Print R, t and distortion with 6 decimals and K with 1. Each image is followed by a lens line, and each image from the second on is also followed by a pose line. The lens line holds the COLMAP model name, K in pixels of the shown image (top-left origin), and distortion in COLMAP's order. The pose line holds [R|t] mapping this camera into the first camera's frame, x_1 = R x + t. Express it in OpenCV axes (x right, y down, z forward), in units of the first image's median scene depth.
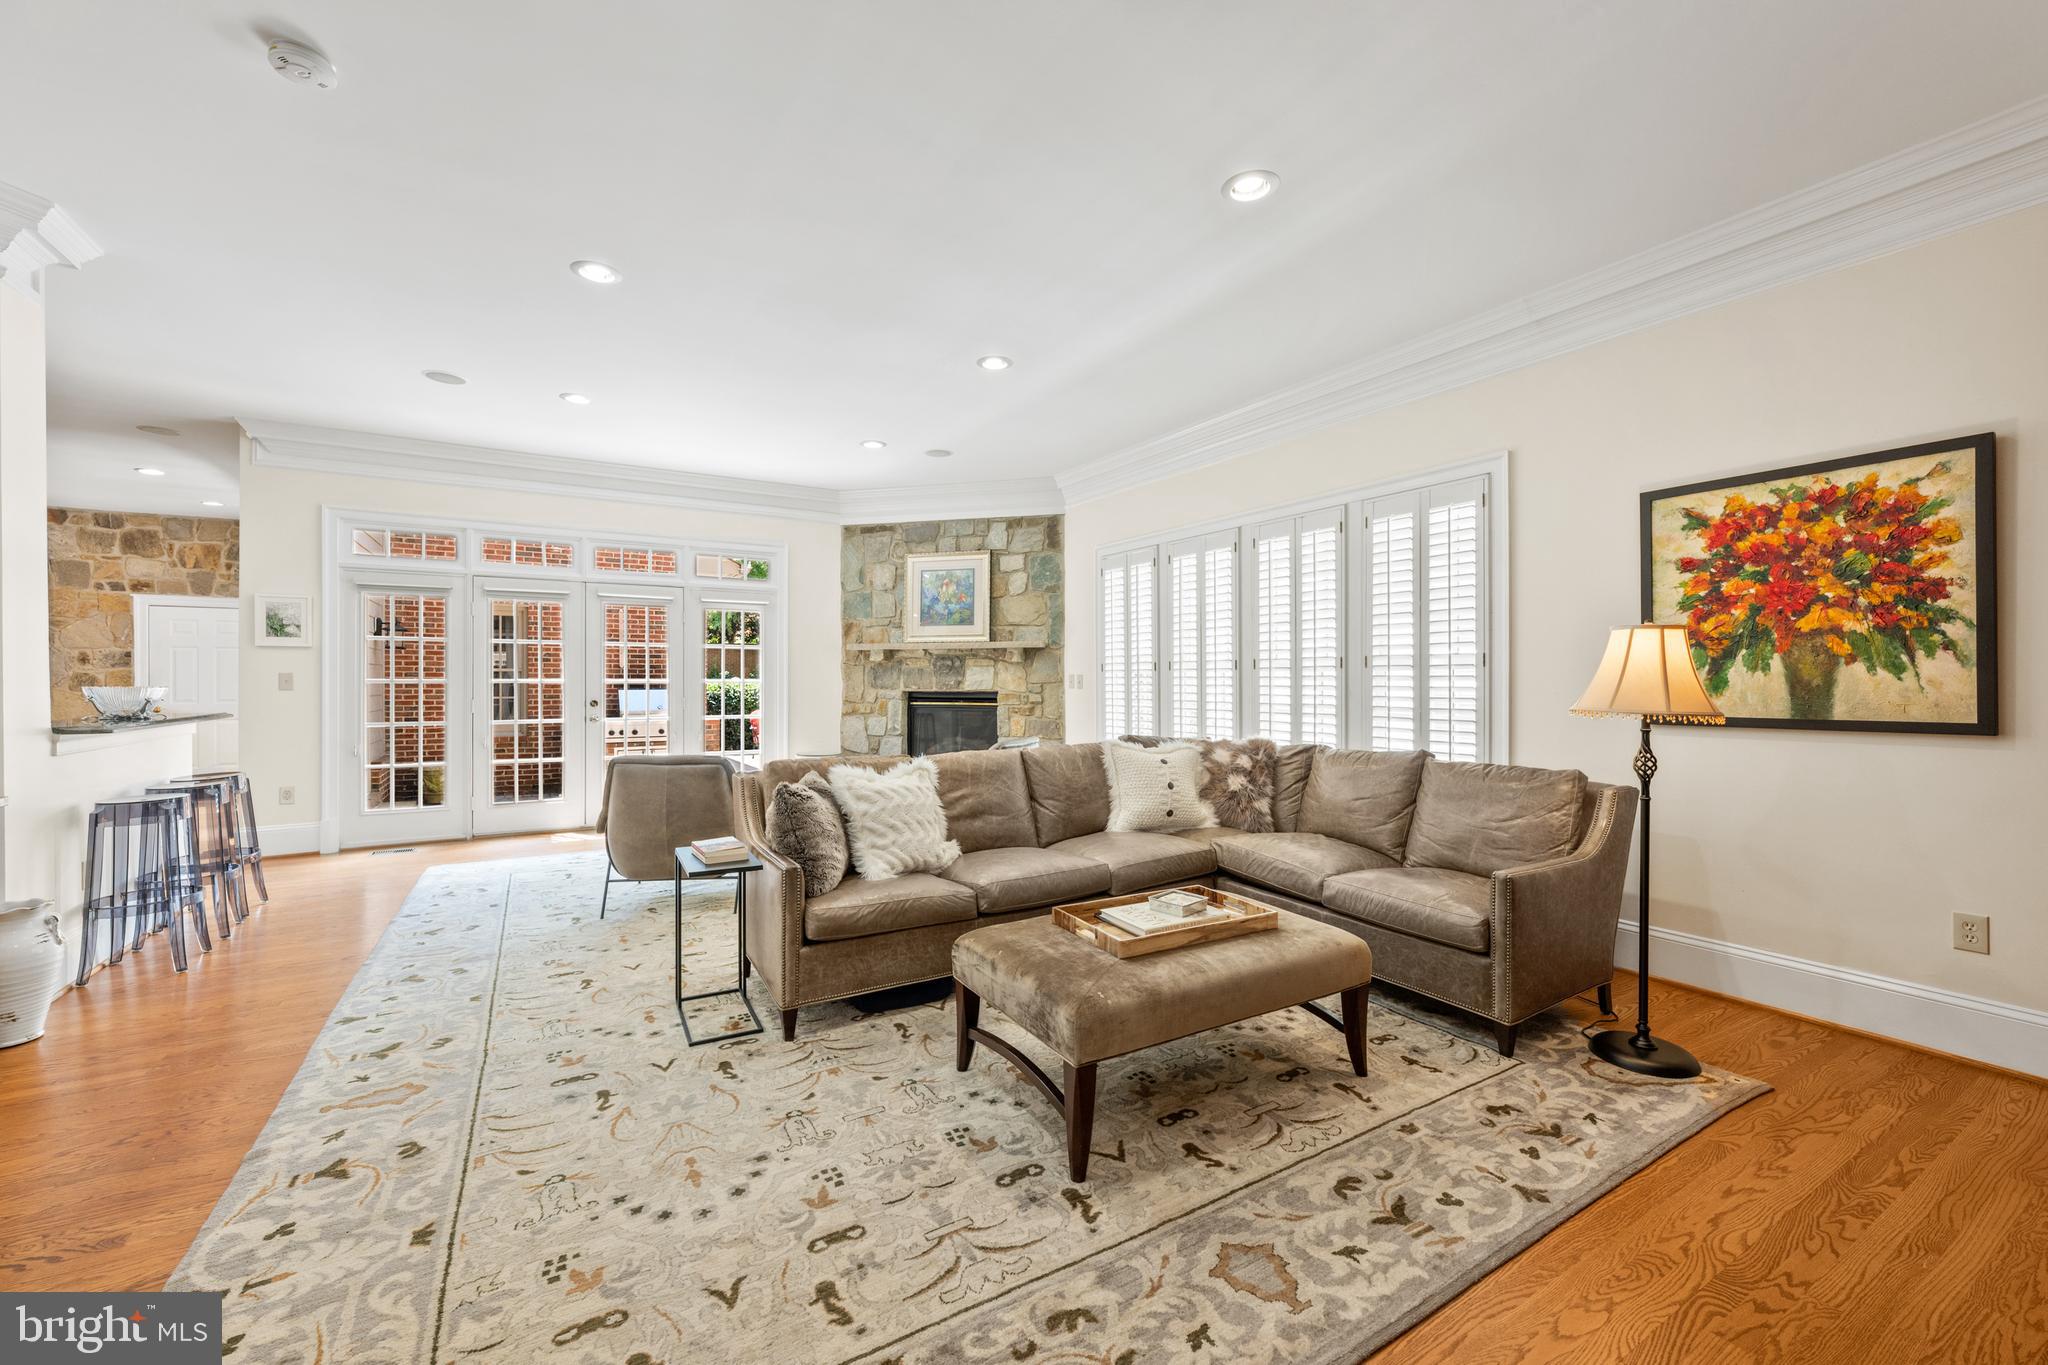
lens RADIAL K [[819.4, 0, 1028.6], [0, 819.4, 681.0], [0, 0, 1]] dist [-0.001472, 0.000059]
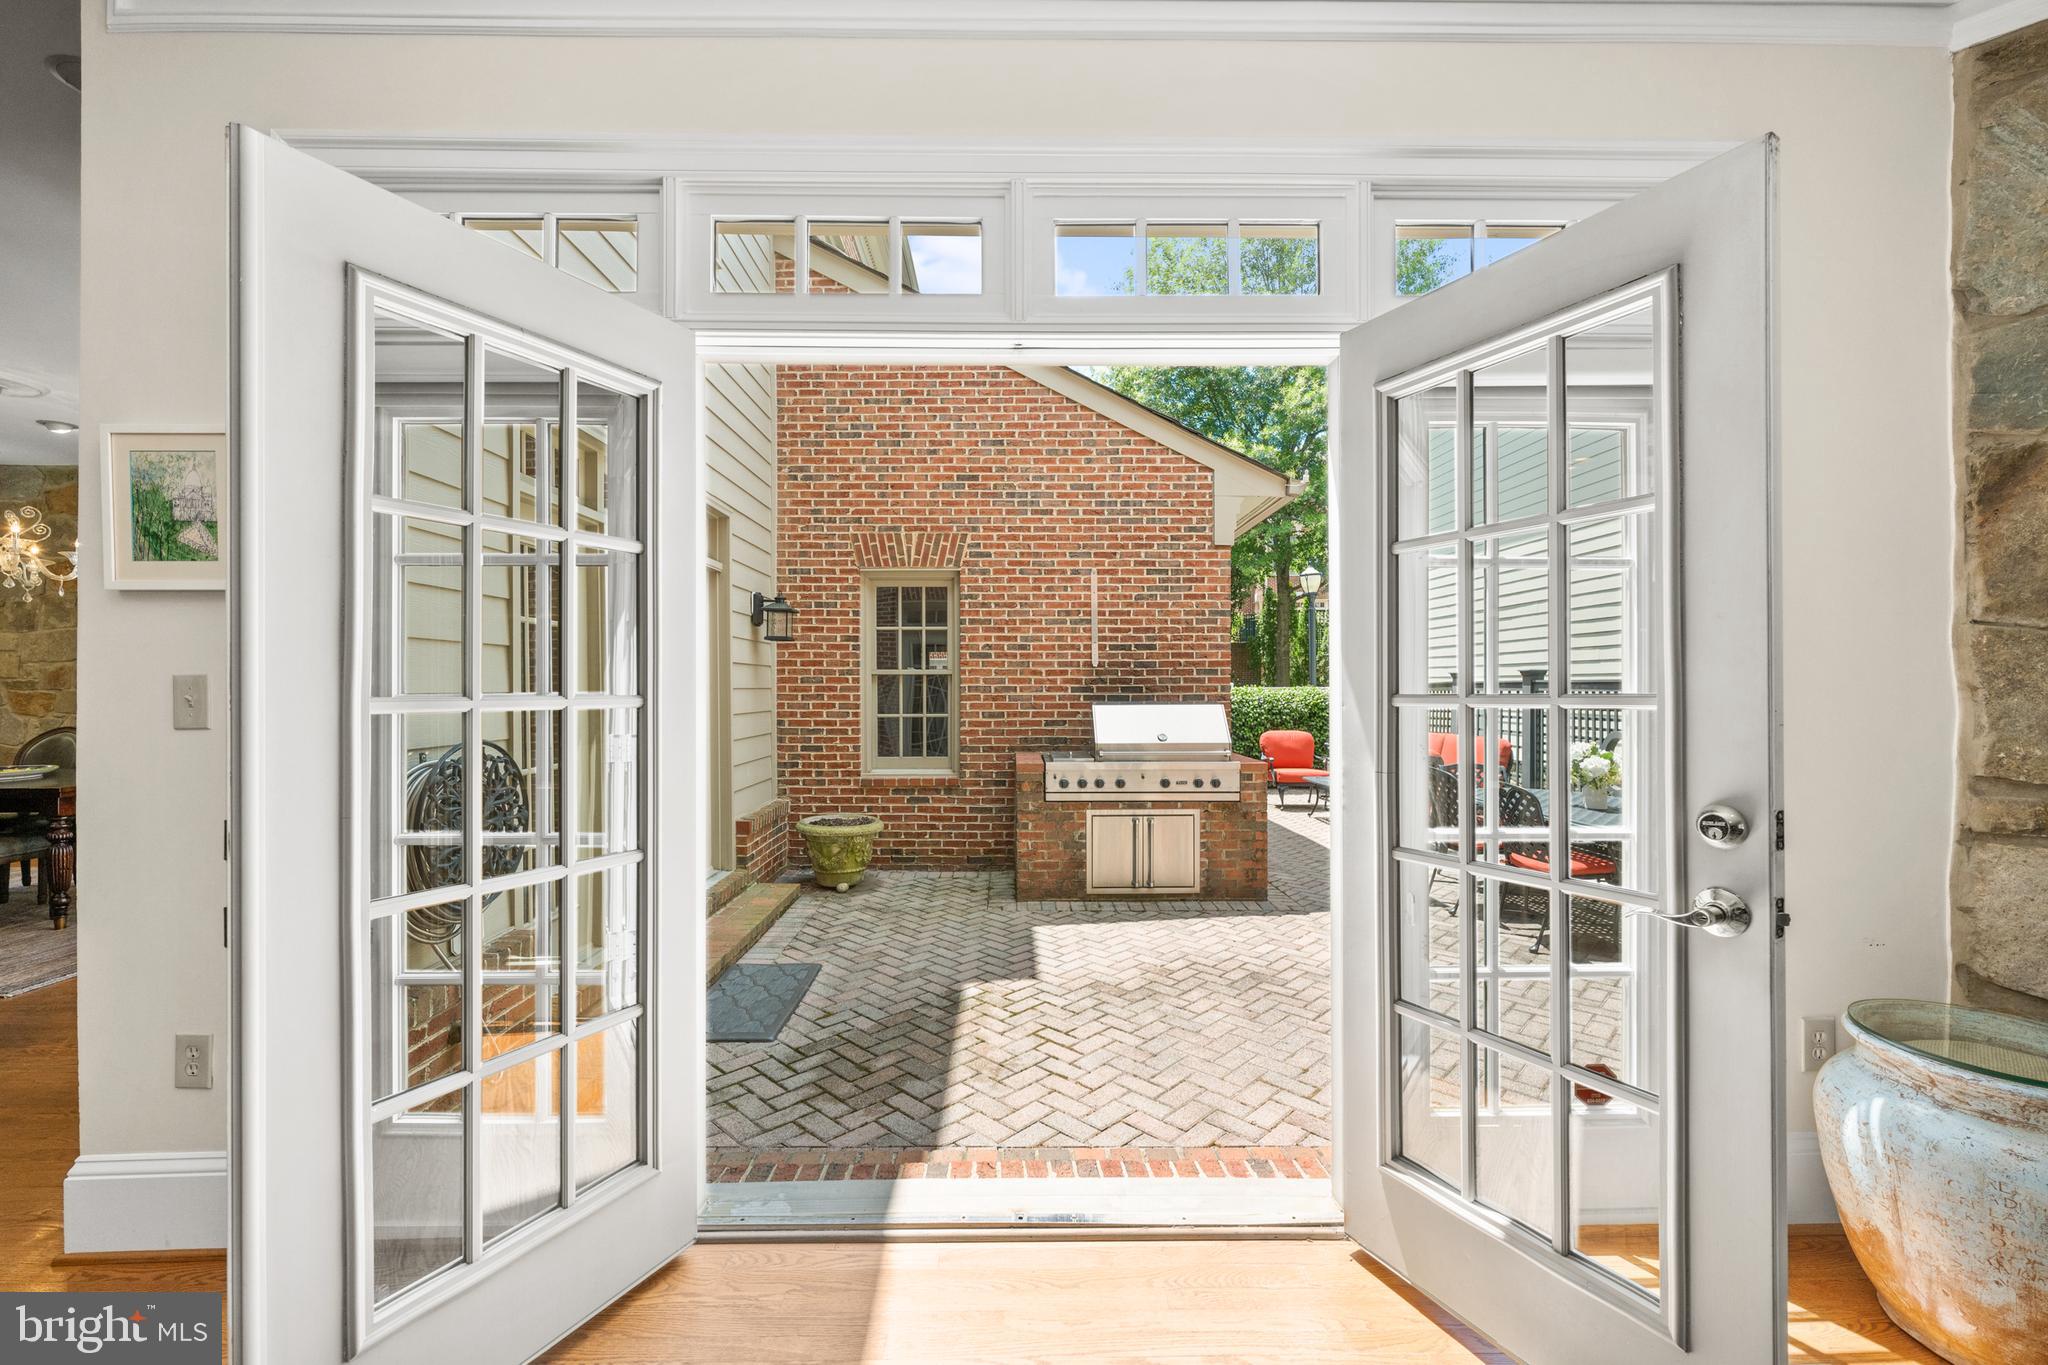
lens RADIAL K [[819.4, 0, 1023.1], [0, 819.4, 686.7], [0, 0, 1]] dist [-0.001472, 0.000059]
pose [[0.865339, -0.001469, -0.501185, -0.365937], [0.002745, 0.999995, 0.001810, -0.004021], [0.501179, -0.002942, 0.865338, 0.689577]]
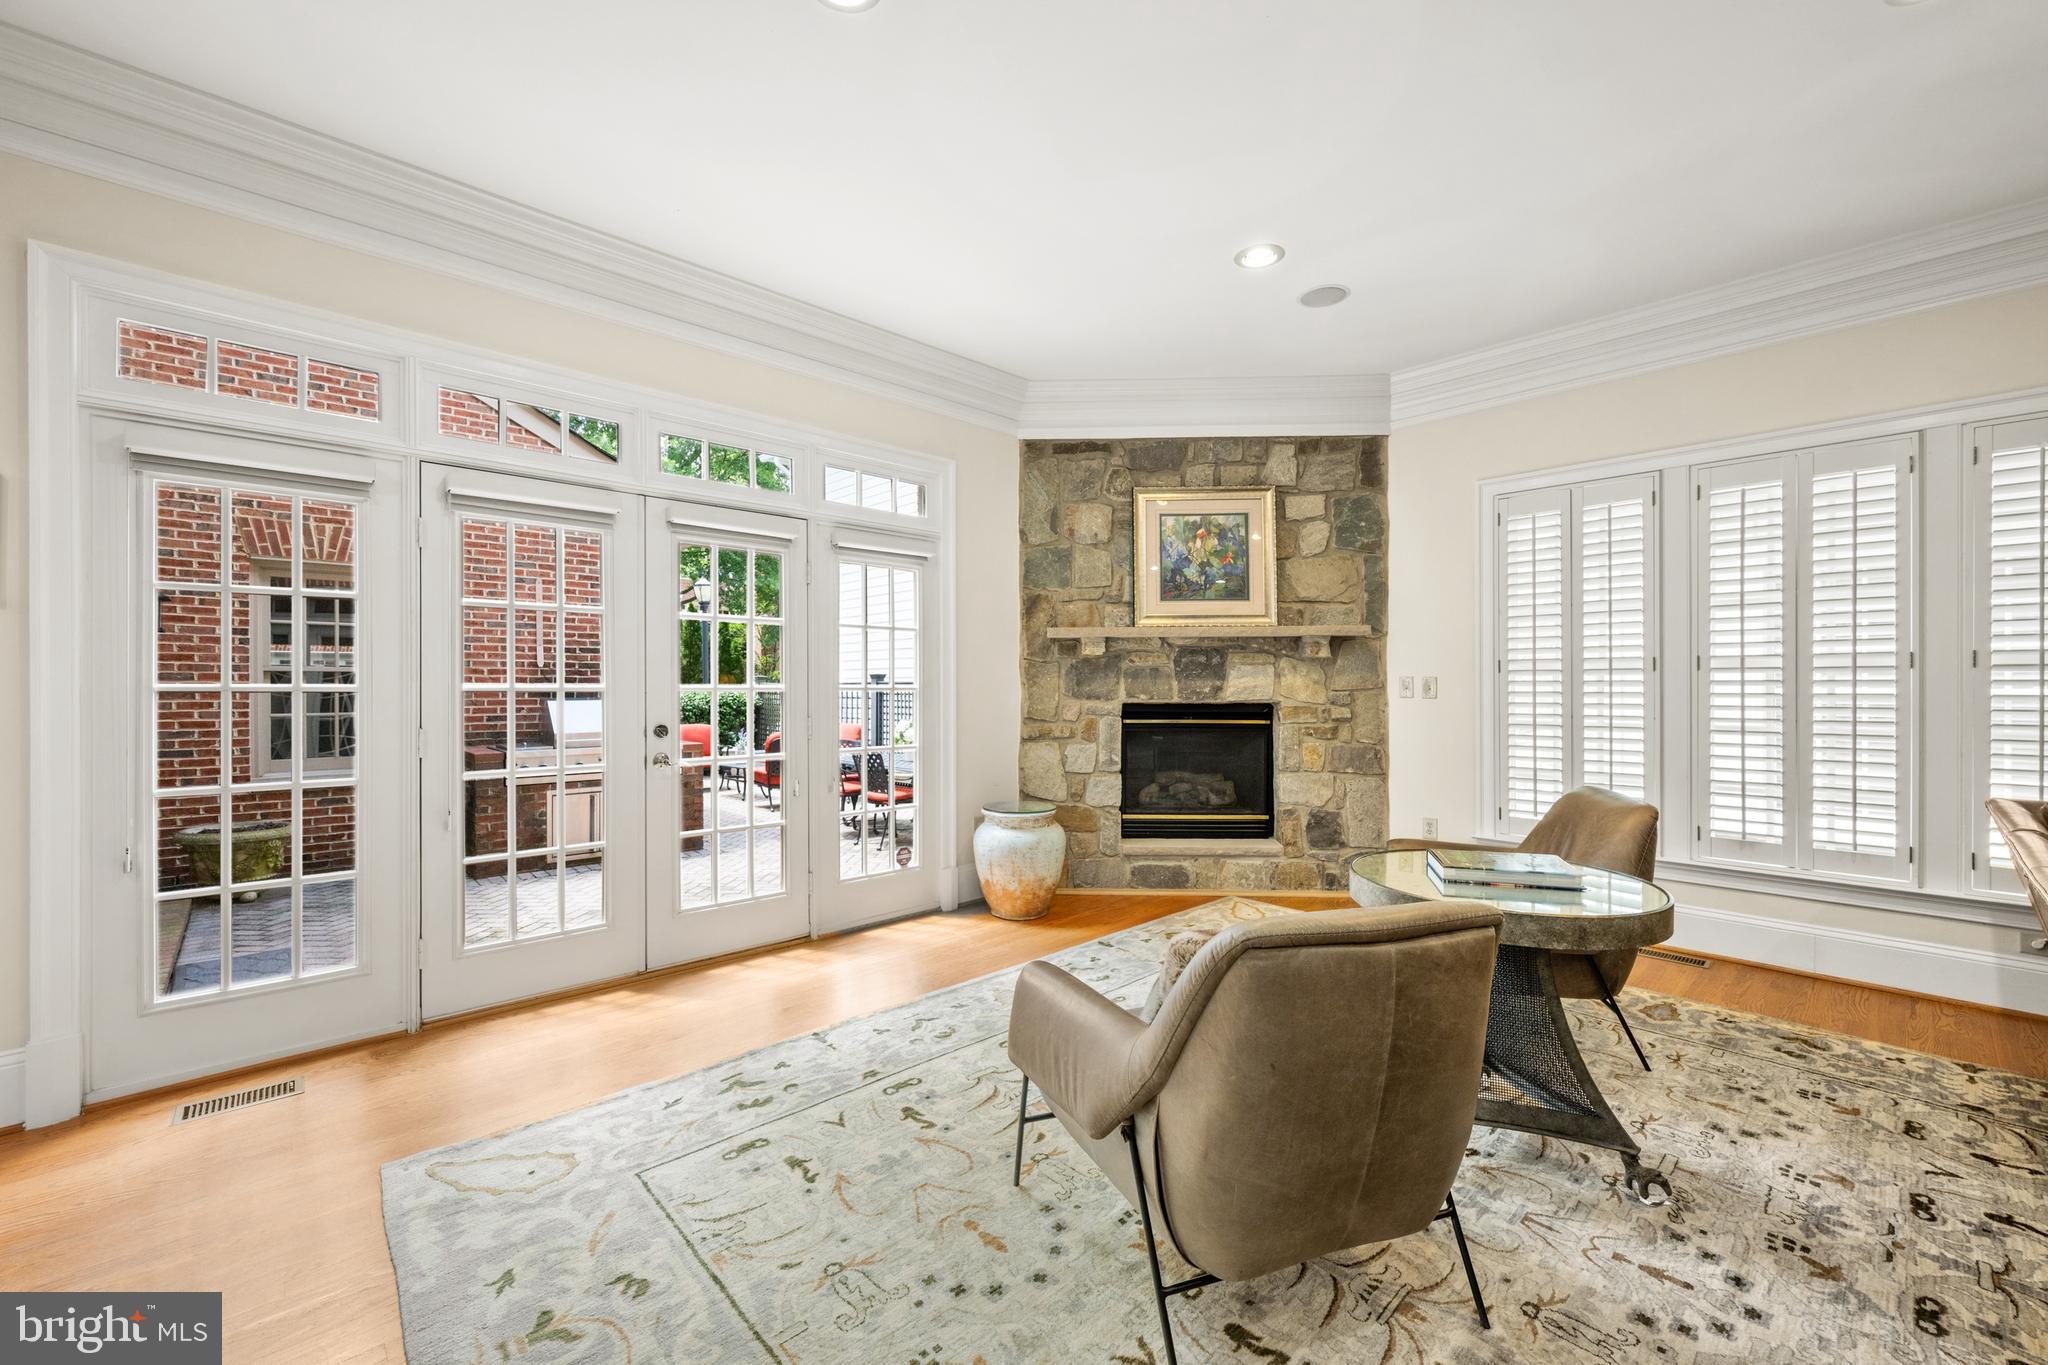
lens RADIAL K [[819.4, 0, 1025.3], [0, 819.4, 686.0], [0, 0, 1]] dist [-0.001472, 0.000059]
pose [[0.978470, 0.000033, 0.206387, -0.374856], [0.000049, 1.000000, -0.000391, -0.000449], [-0.206387, 0.000393, 0.978470, 0.405181]]
